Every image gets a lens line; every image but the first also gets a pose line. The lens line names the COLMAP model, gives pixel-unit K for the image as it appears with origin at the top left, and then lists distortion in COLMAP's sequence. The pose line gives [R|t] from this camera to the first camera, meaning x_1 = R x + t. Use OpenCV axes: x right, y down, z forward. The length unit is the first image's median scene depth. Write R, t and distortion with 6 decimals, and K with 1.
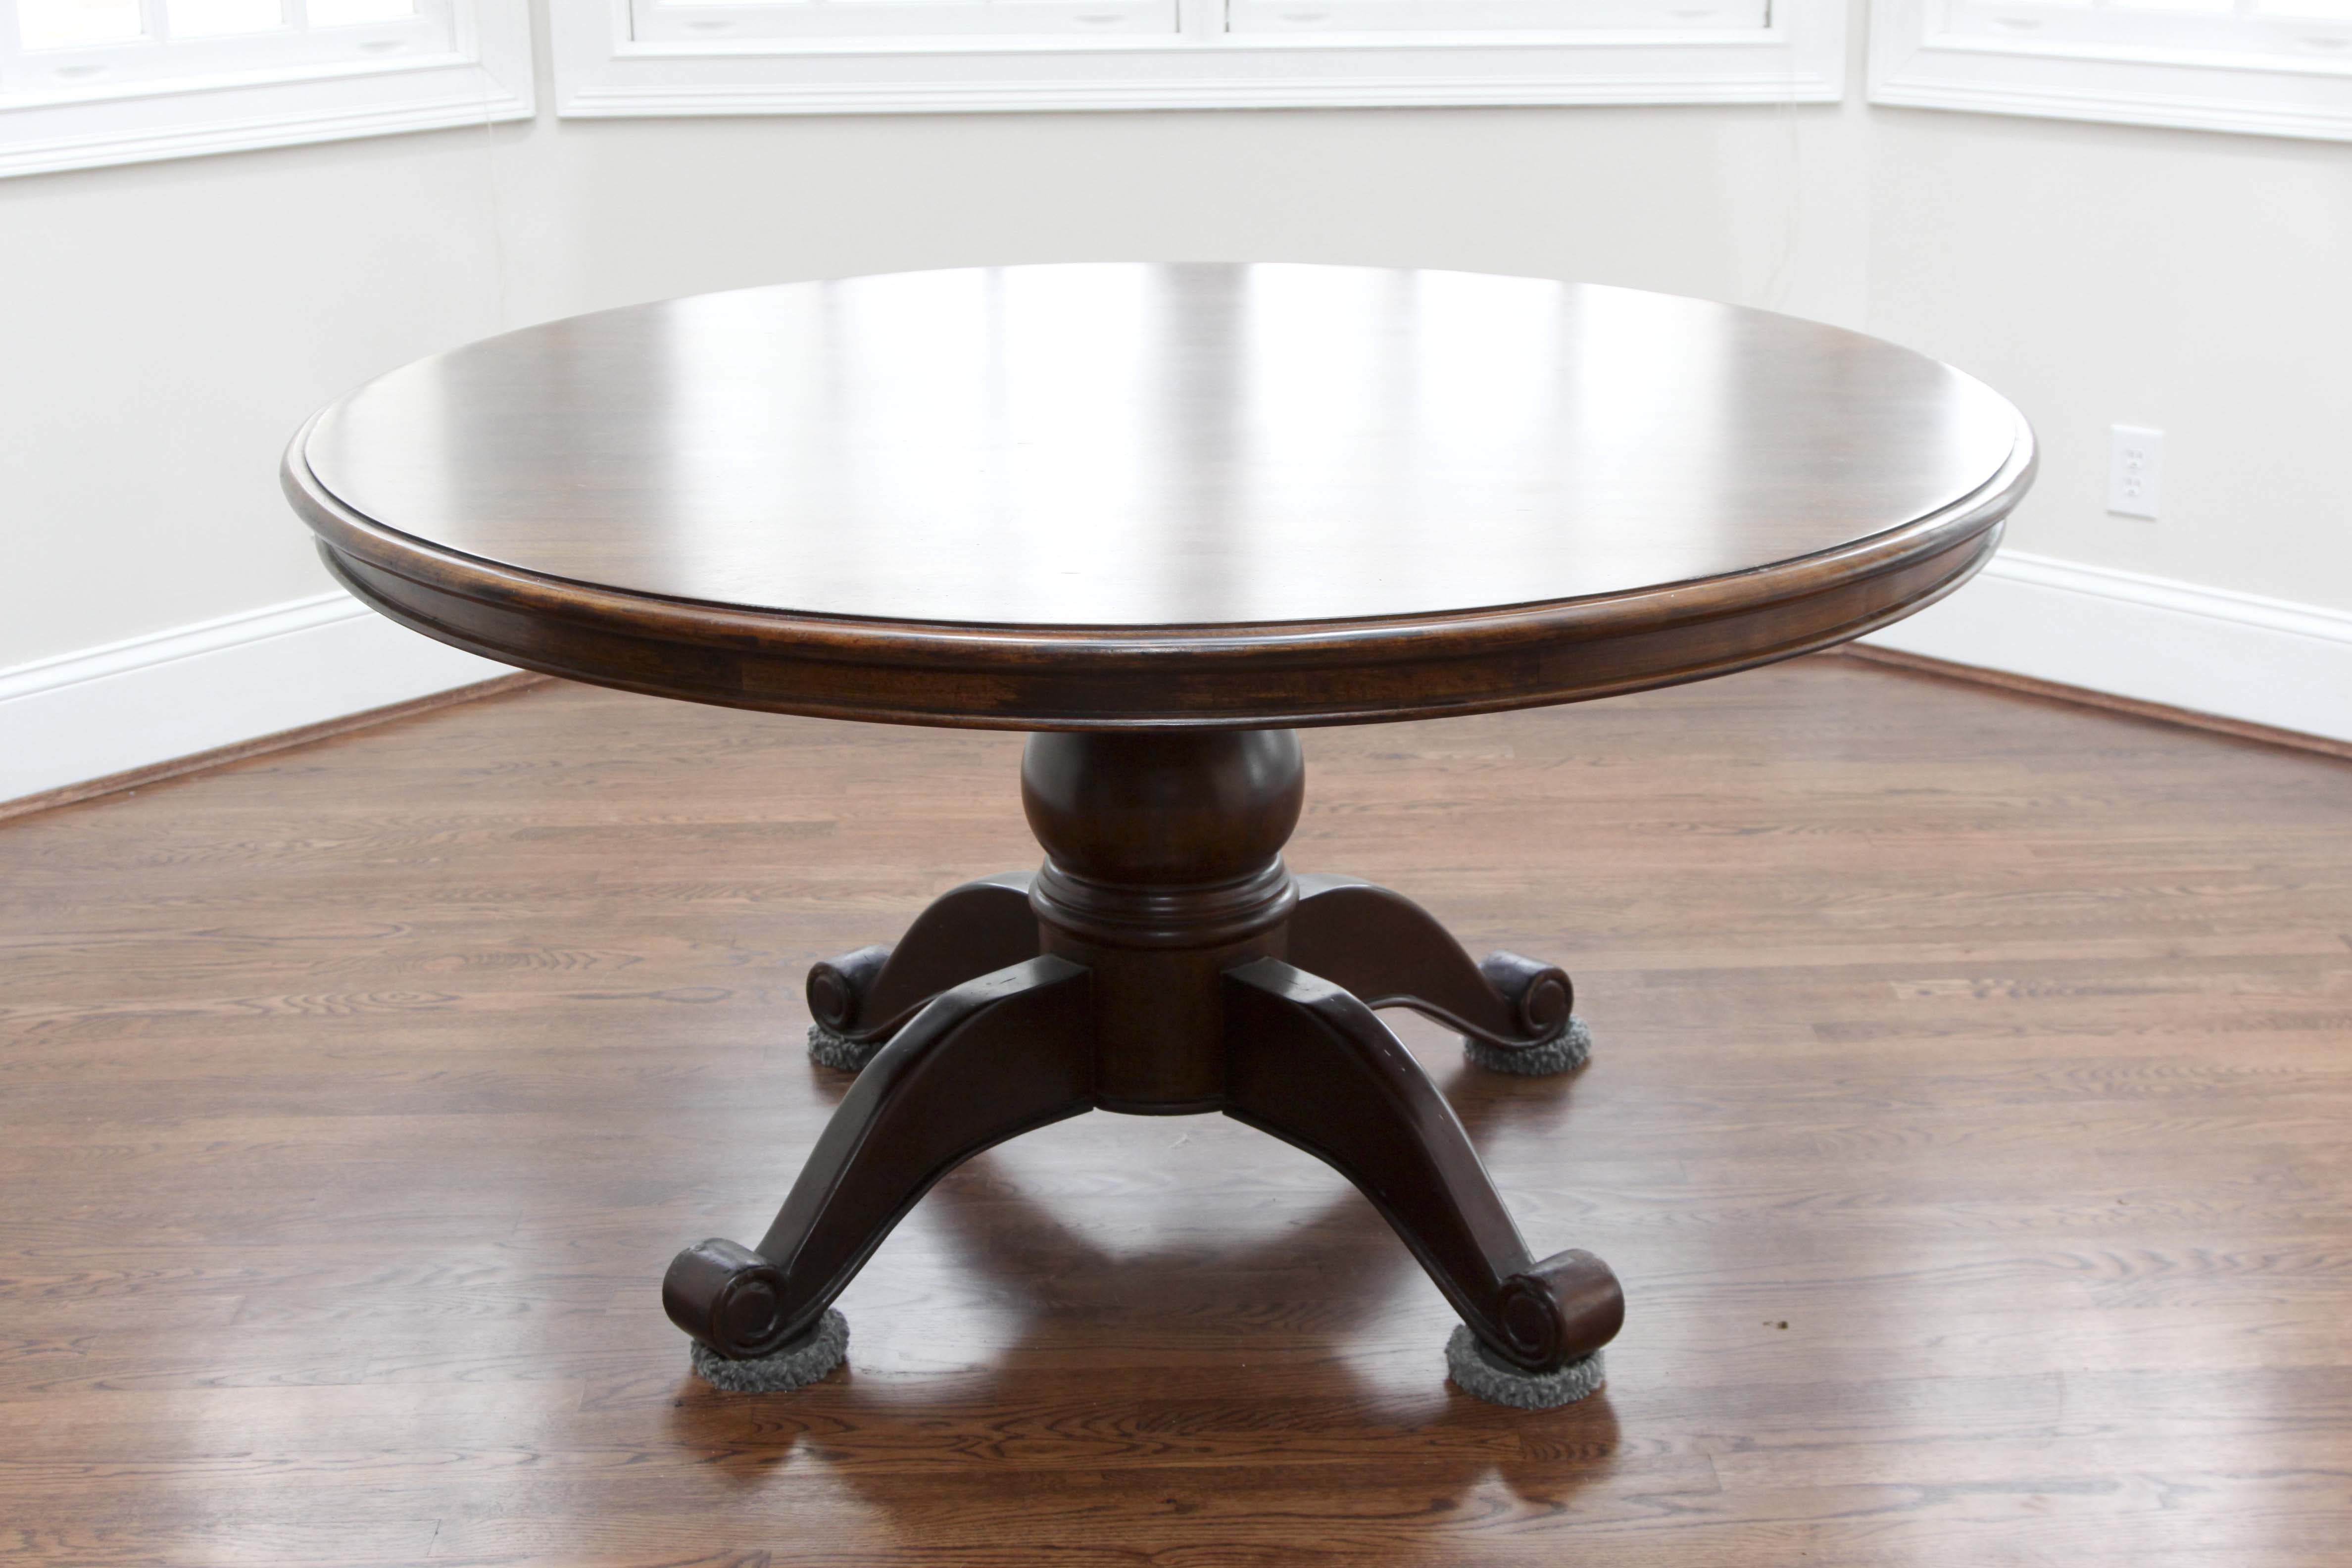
lens RADIAL K [[3396.6, 0, 1209.5], [0, 3396.6, 820.5], [0, 0, 1]] dist [-0.028194, -0.024220]
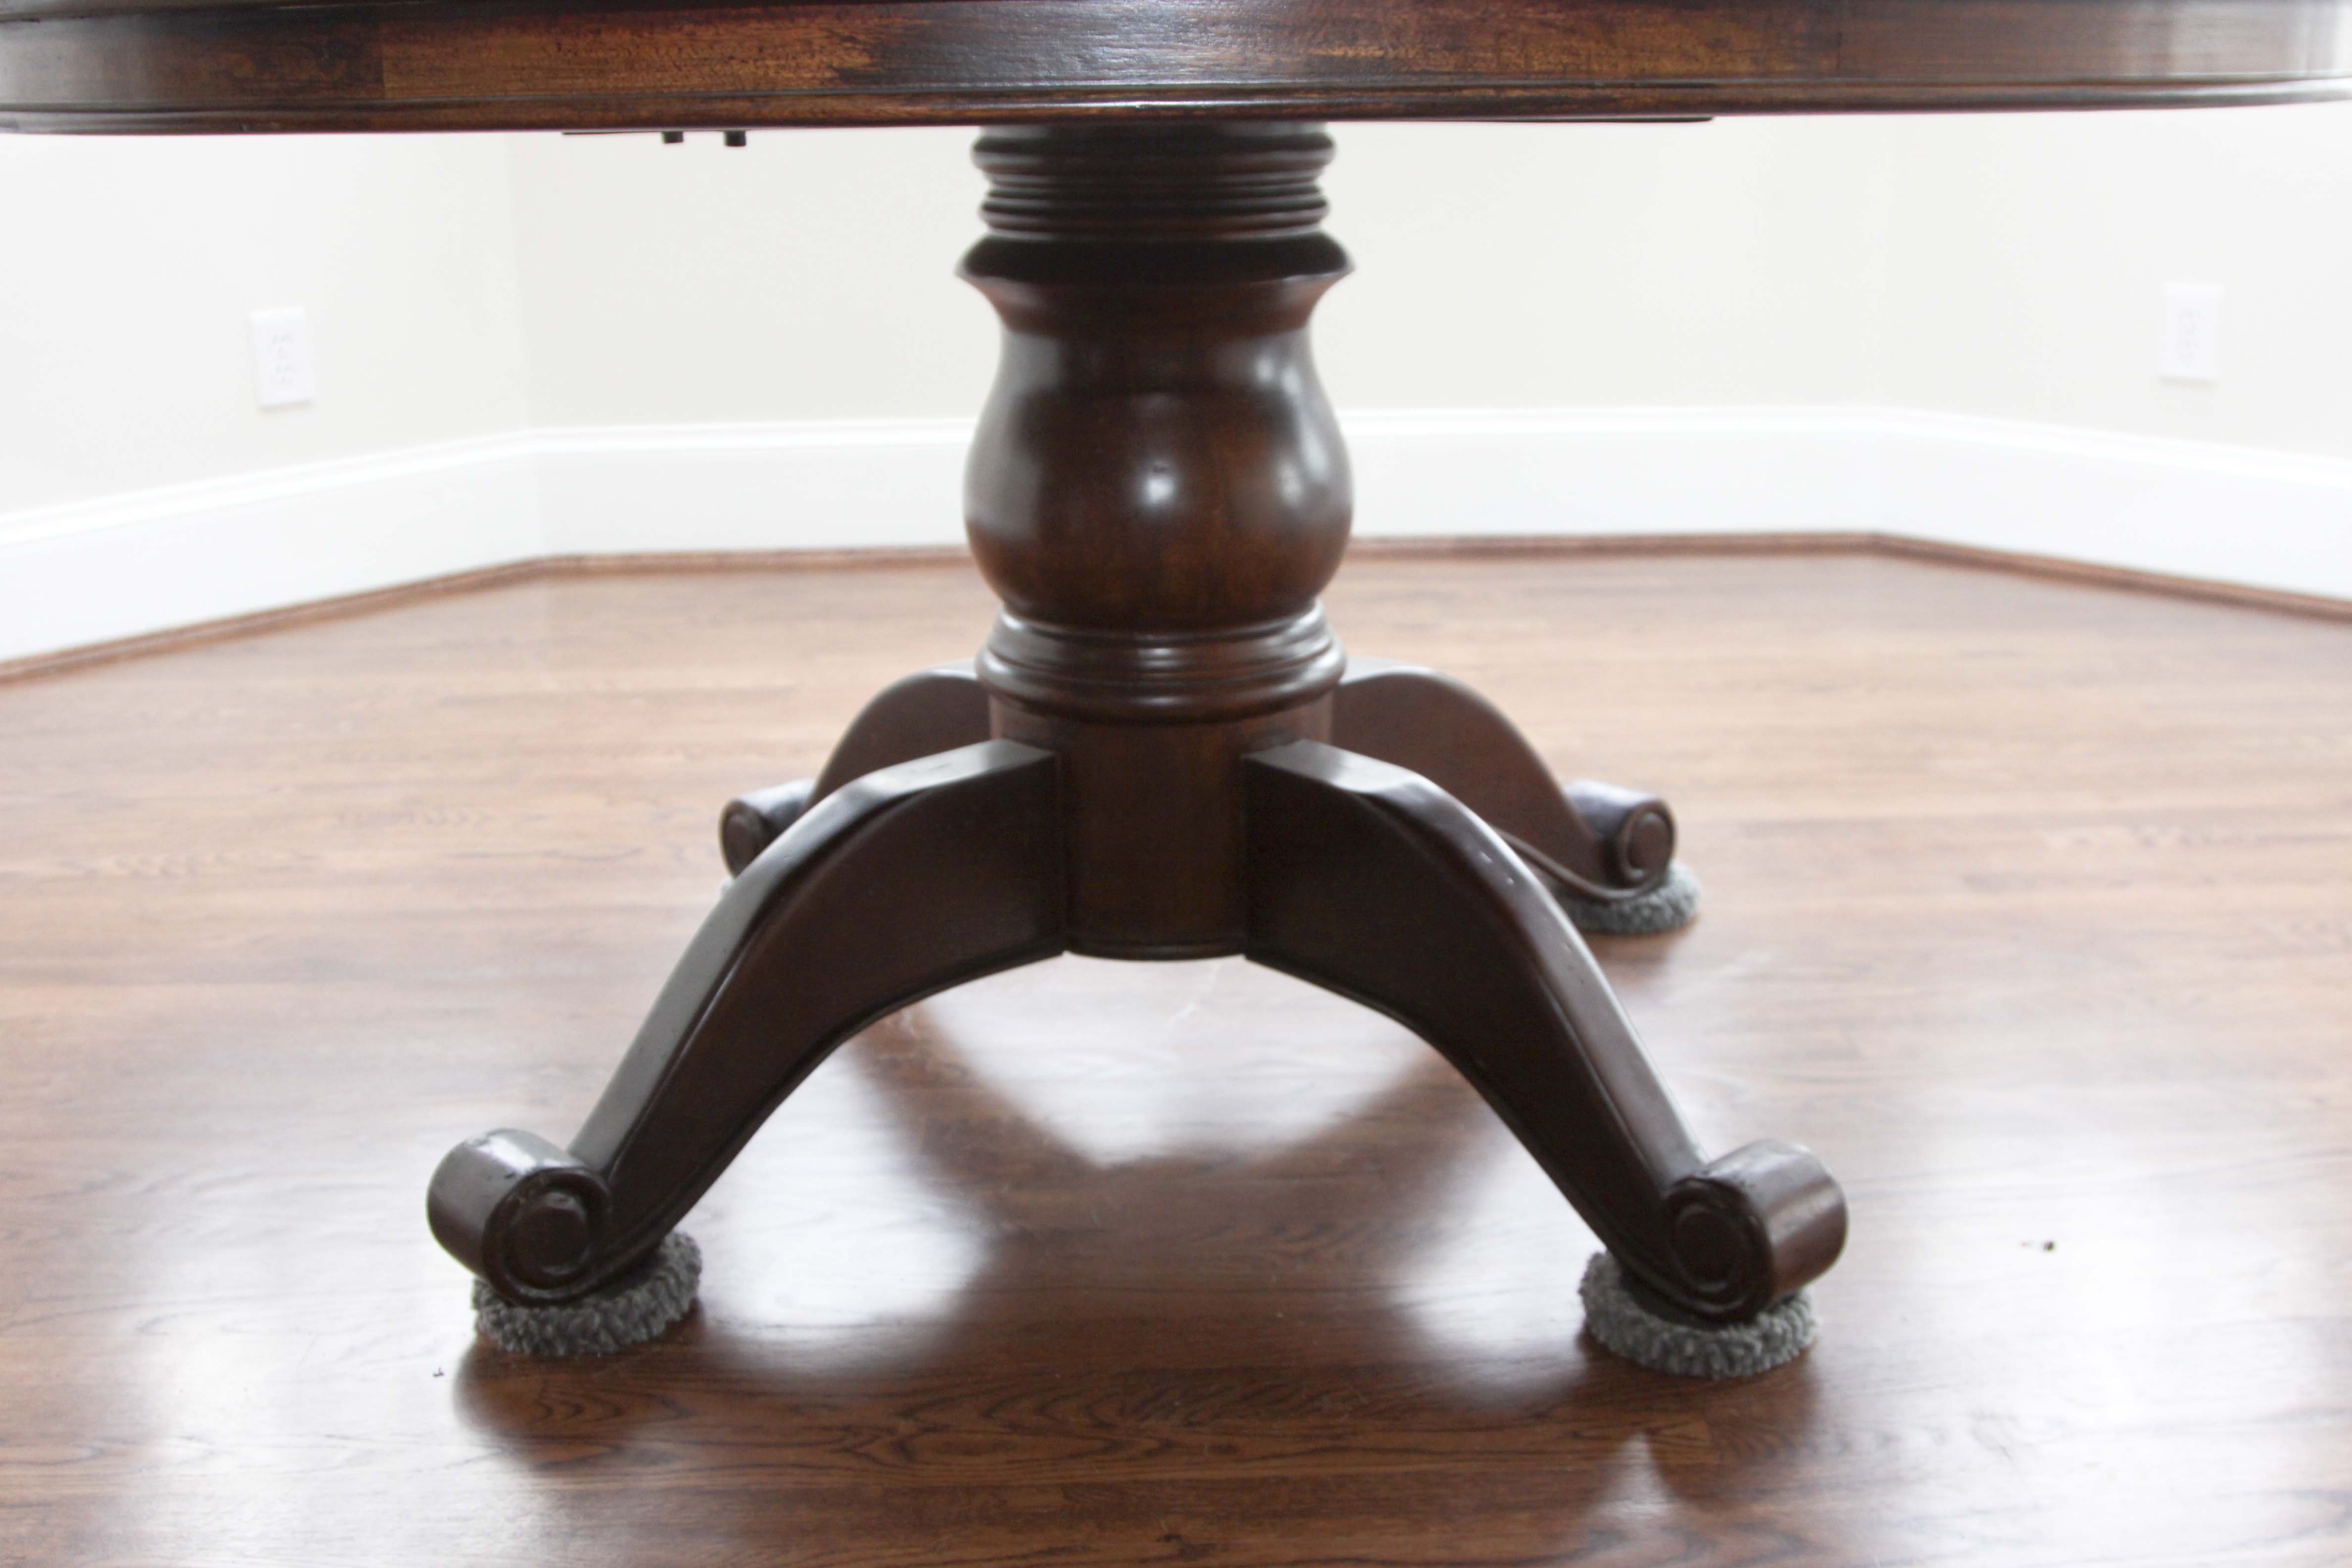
lens RADIAL K [[2596.9, 0, 1206.2], [0, 2596.9, 821.4], [0, 0, 1]] dist [-0.127357, -0.000038]
pose [[0.999989, -0.004677, -0.000358, -0.003783], [0.004671, 0.999886, -0.014359, 0.066304], [0.000425, 0.014357, 0.999897, 0.461275]]
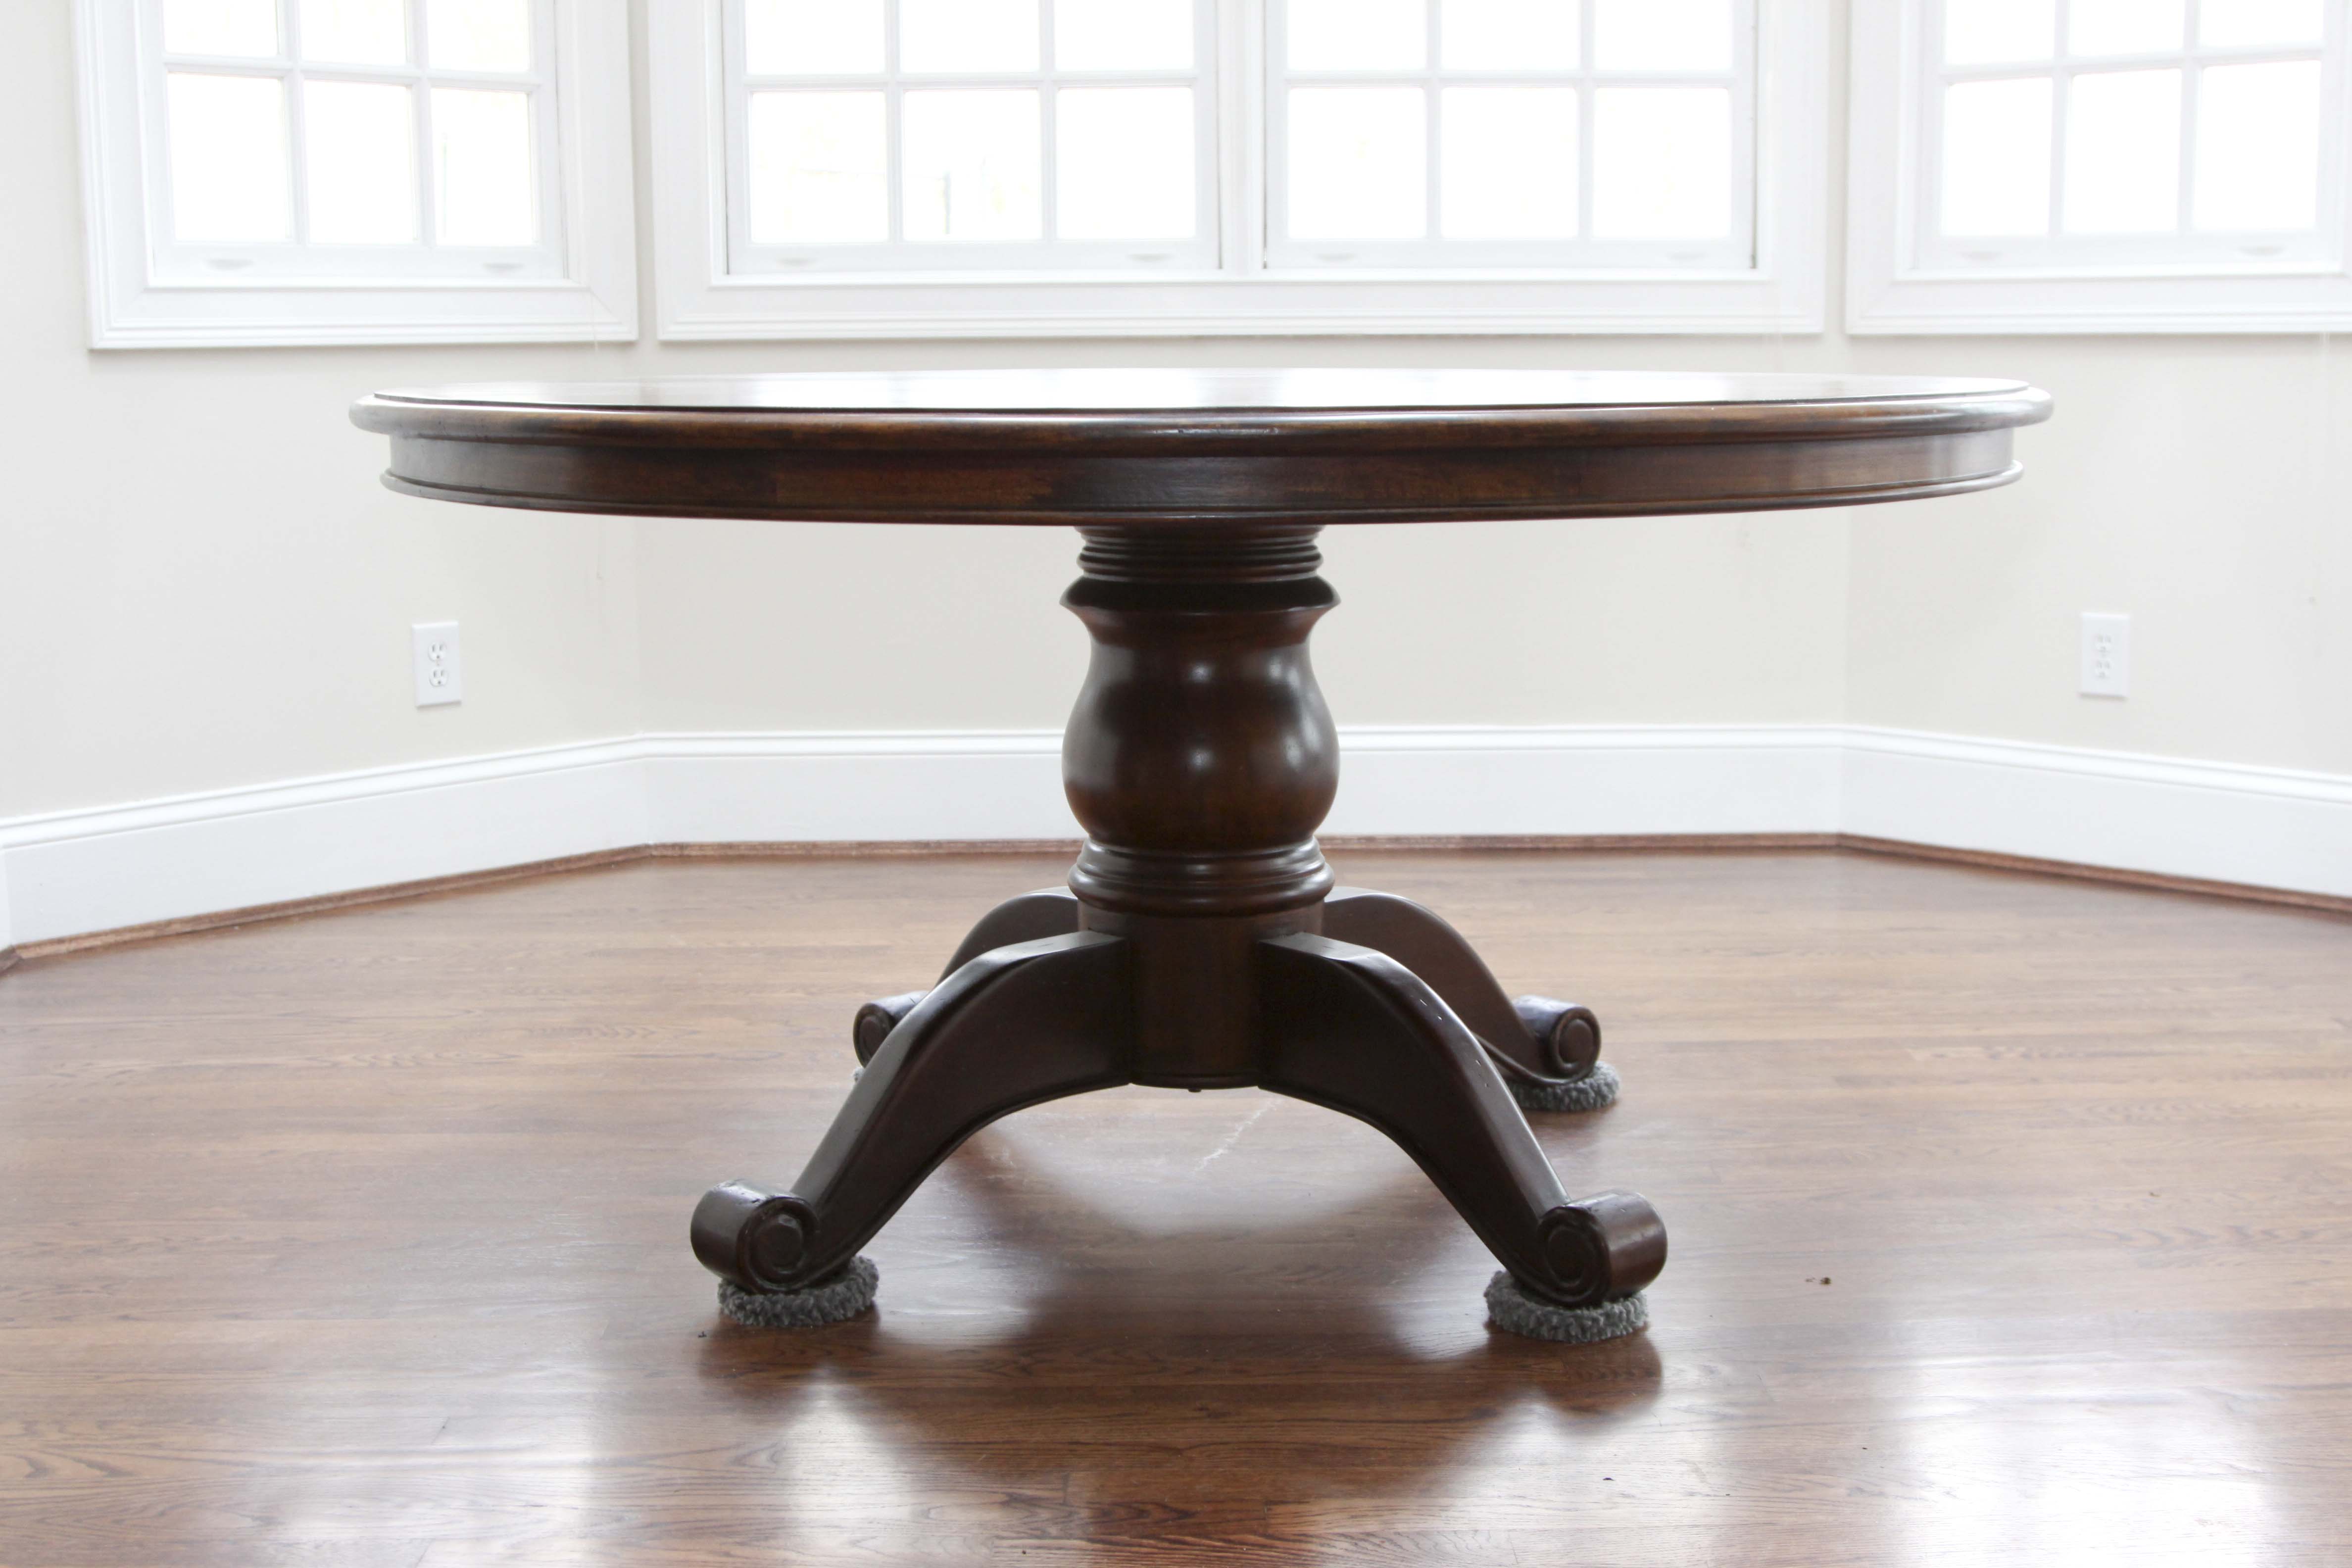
lens RADIAL K [[2951.4, 0, 1209.6], [0, 2951.4, 778.5], [0, 0, 1]] dist [-0.082281, 0.011011]
pose [[0.999908, 0.003907, -0.012987, 0.000473], [-0.005975, 0.986573, -0.163209, 0.141020], [0.012175, 0.163272, 0.986506, 0.129562]]
